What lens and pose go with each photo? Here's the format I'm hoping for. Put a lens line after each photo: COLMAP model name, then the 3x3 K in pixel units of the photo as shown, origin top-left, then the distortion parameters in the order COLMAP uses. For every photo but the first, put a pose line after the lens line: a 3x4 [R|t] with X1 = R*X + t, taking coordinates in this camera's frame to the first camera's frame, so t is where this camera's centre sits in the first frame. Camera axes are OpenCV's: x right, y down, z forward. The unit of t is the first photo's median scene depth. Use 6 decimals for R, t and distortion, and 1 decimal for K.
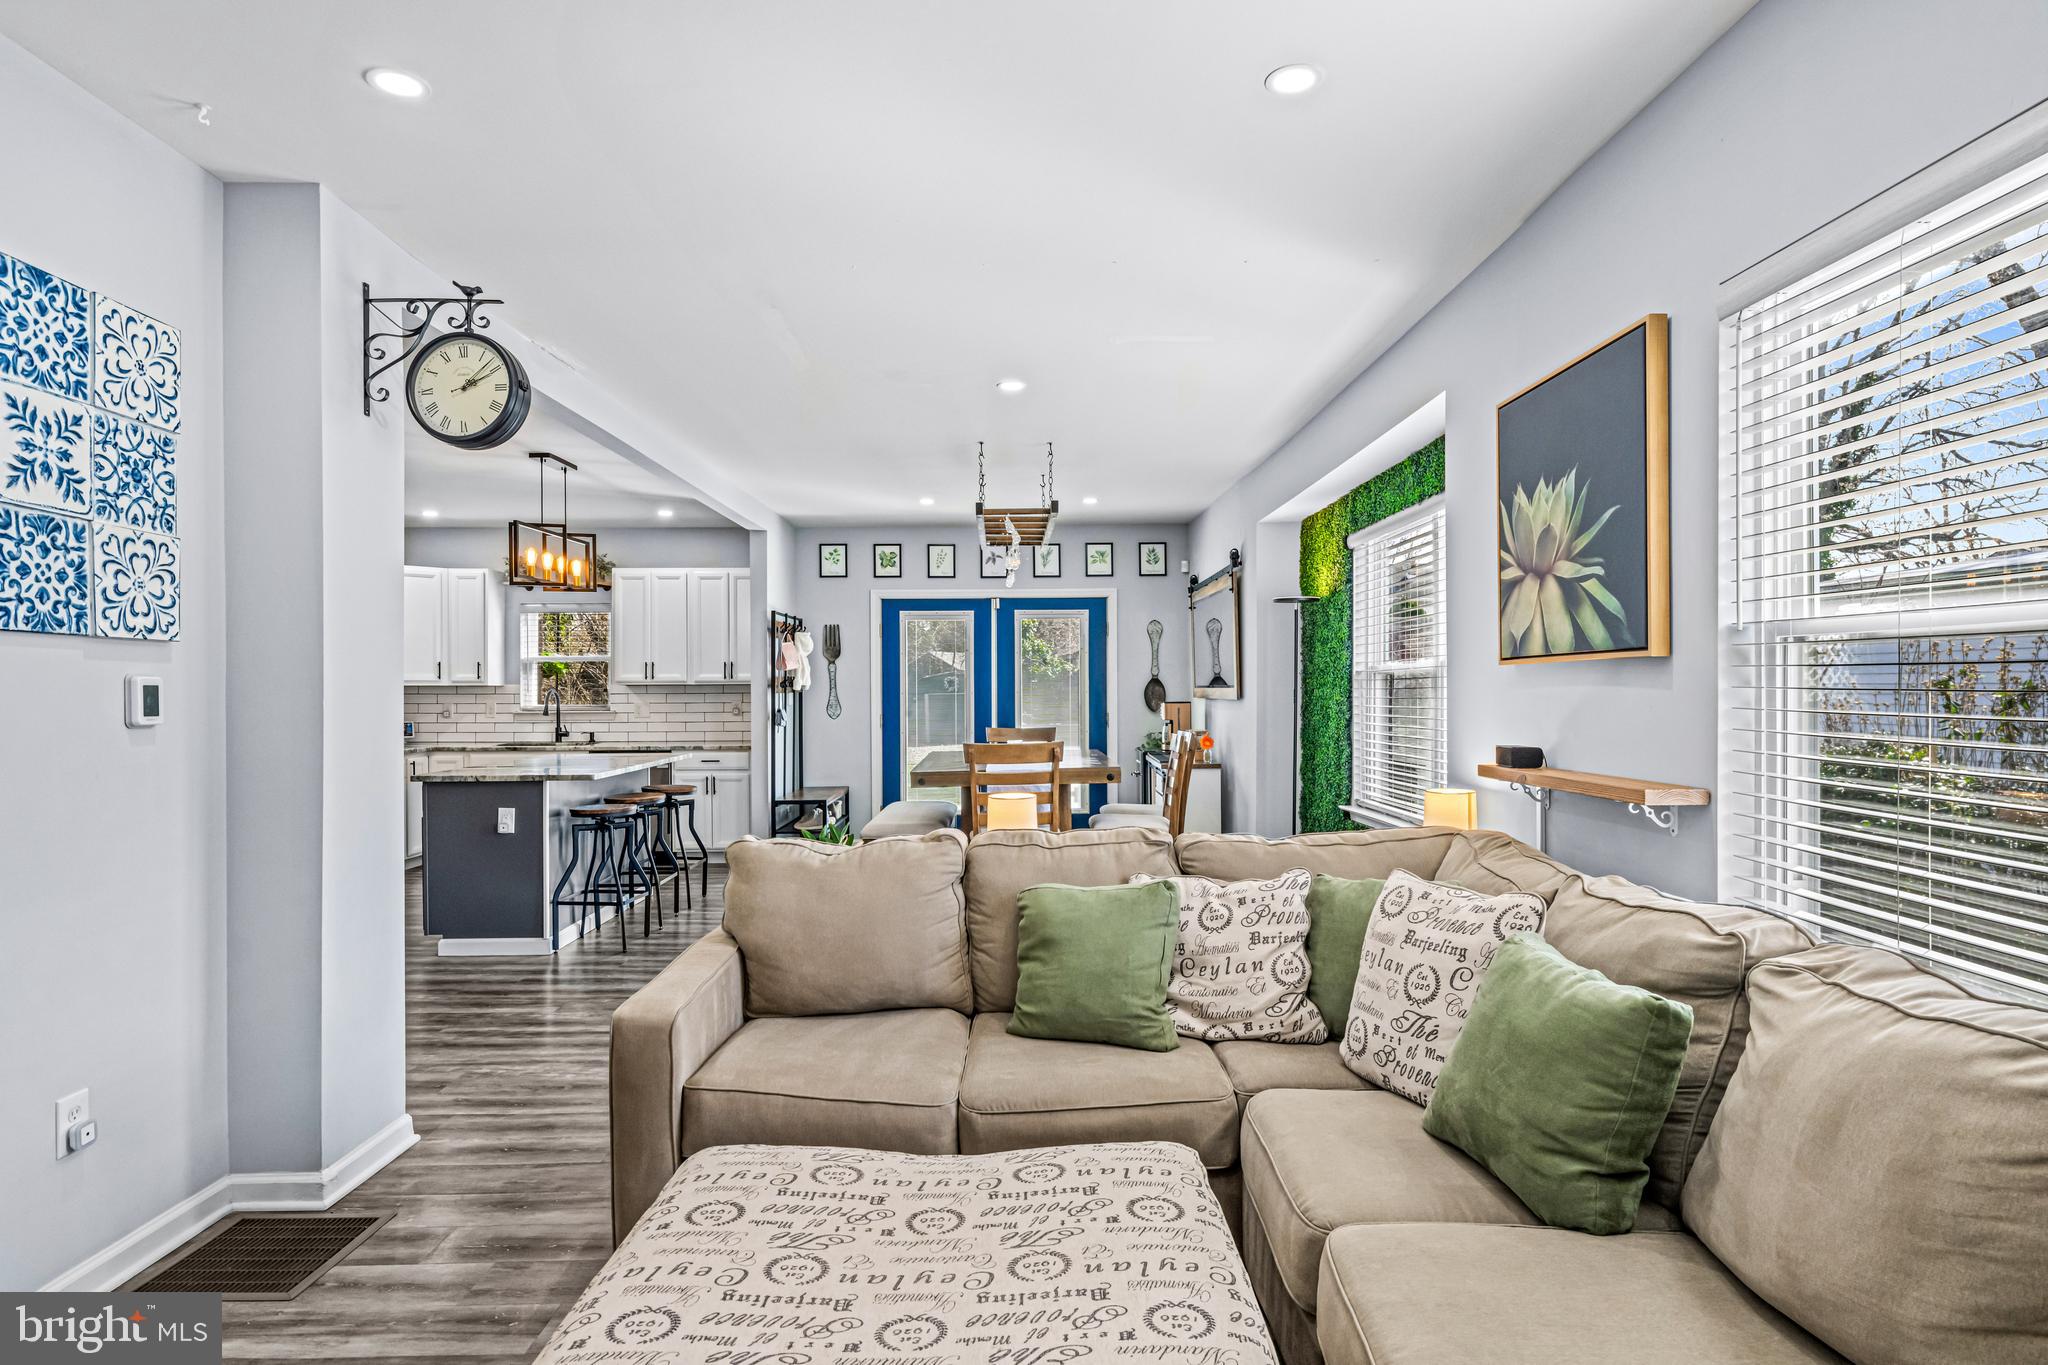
lens RADIAL K [[1091.6, 0, 1023.0], [0, 1091.6, 693.4], [0, 0, 1]] dist [0.006517, -0.000222]
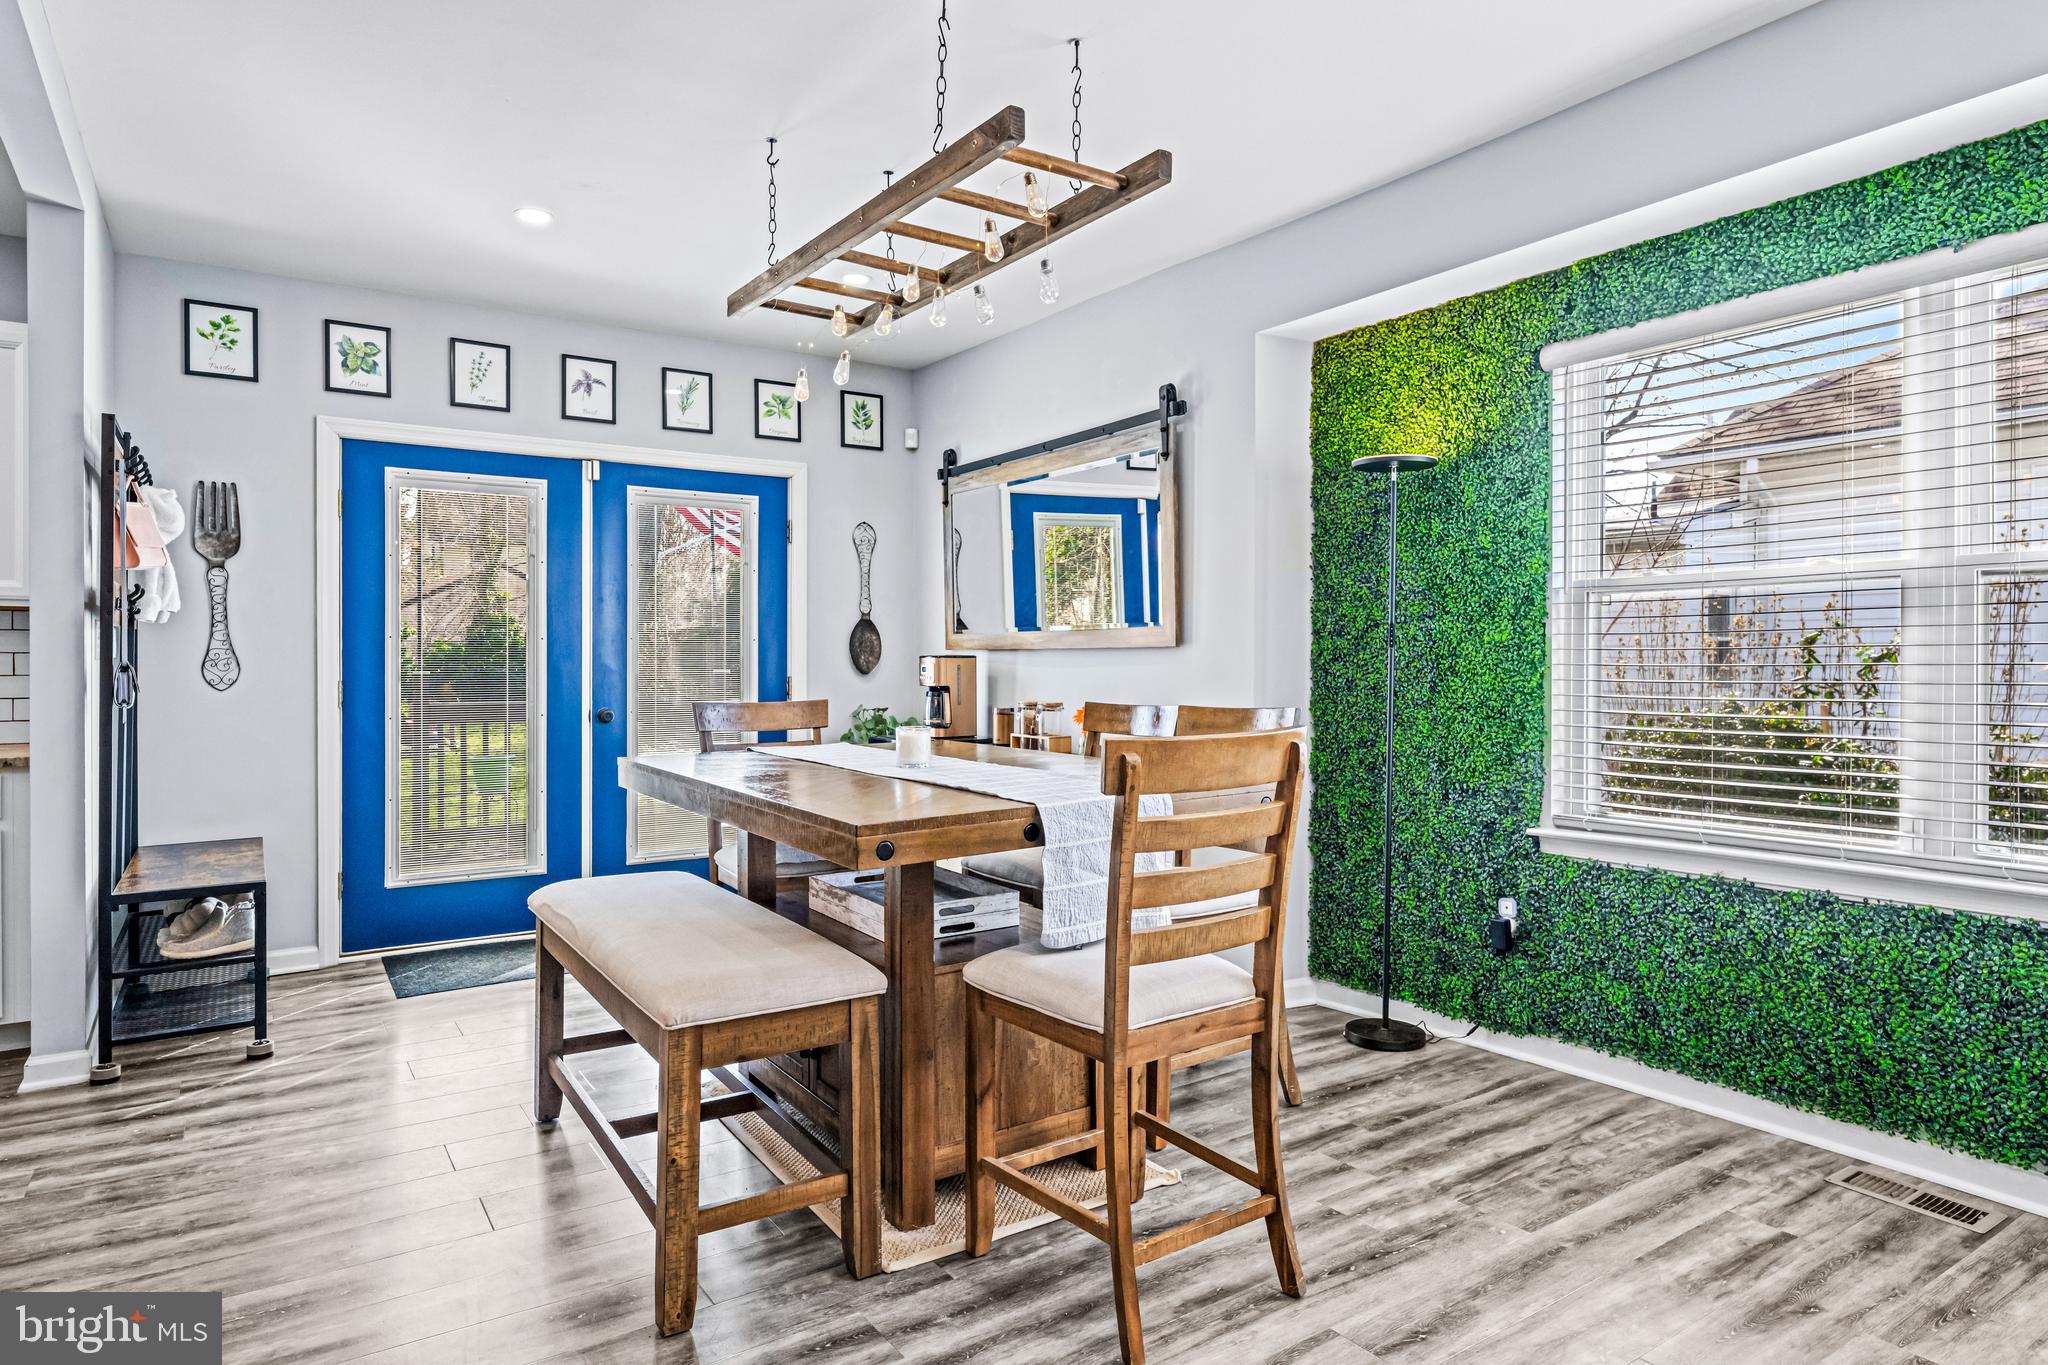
lens RADIAL K [[1180.1, 0, 1030.4], [0, 1180.1, 666.1], [0, 0, 1]] dist [-0.001337, 0.002345]
pose [[0.833205, 0.002170, 0.552960, -0.431992], [-0.001192, 0.999997, -0.002128, 0.036582], [-0.552963, 0.001114, 0.833205, 1.067792]]
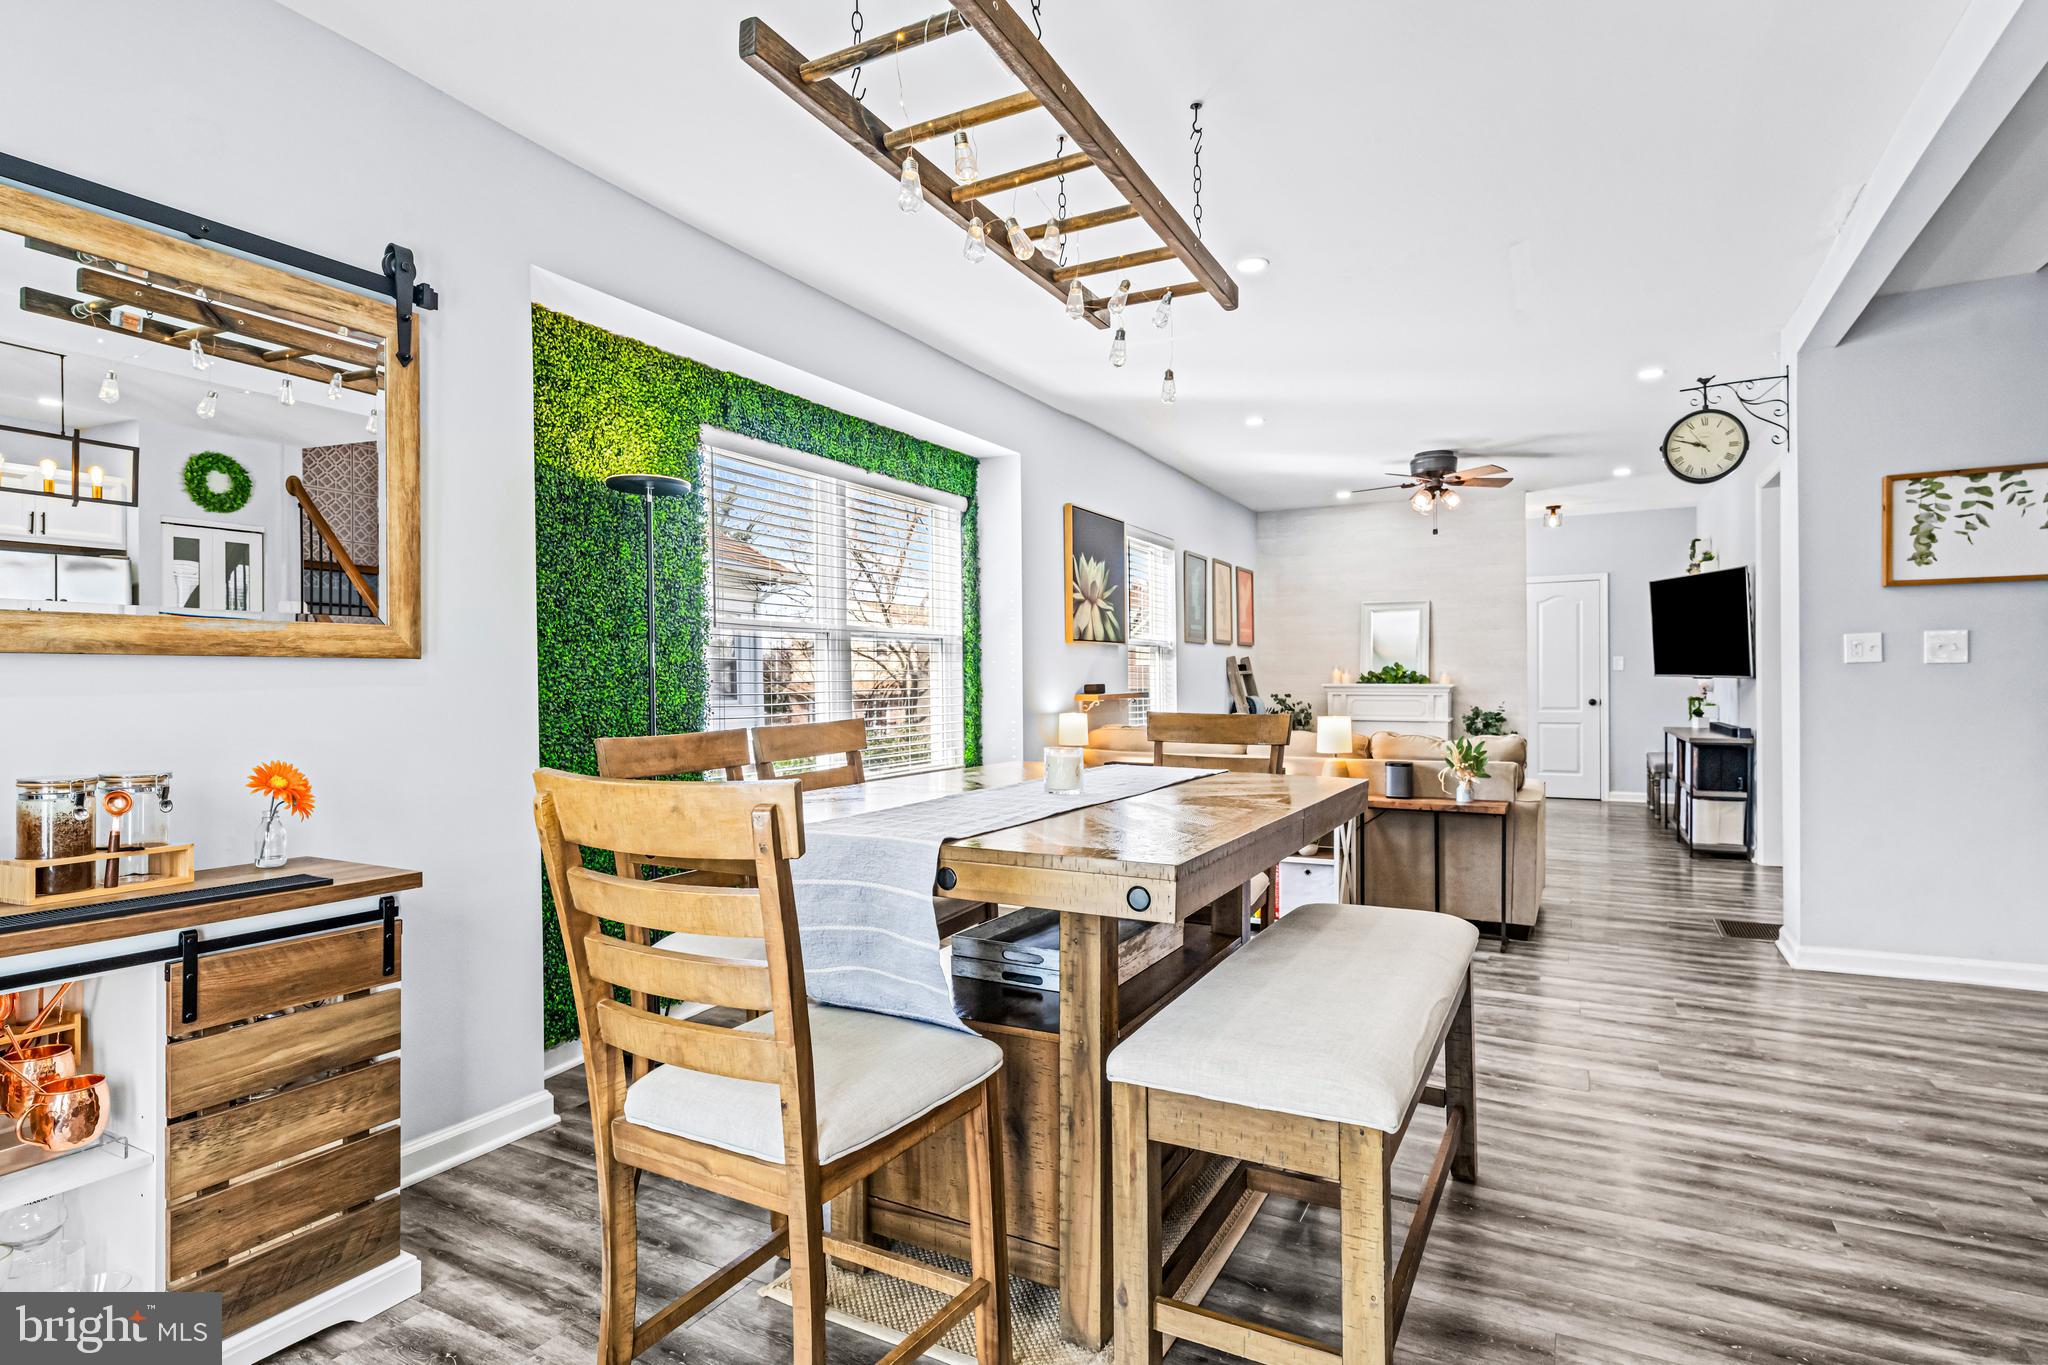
lens RADIAL K [[1060.9, 0, 1019.3], [0, 1060.9, 689.6], [0, 0, 1]] dist [0.002548, -0.001057]
pose [[-0.878937, 0.011846, 0.476791, -0.326750], [0.017588, 0.999817, 0.007582, 0.036453], [-0.476614, 0.015050, -0.878984, 2.493388]]
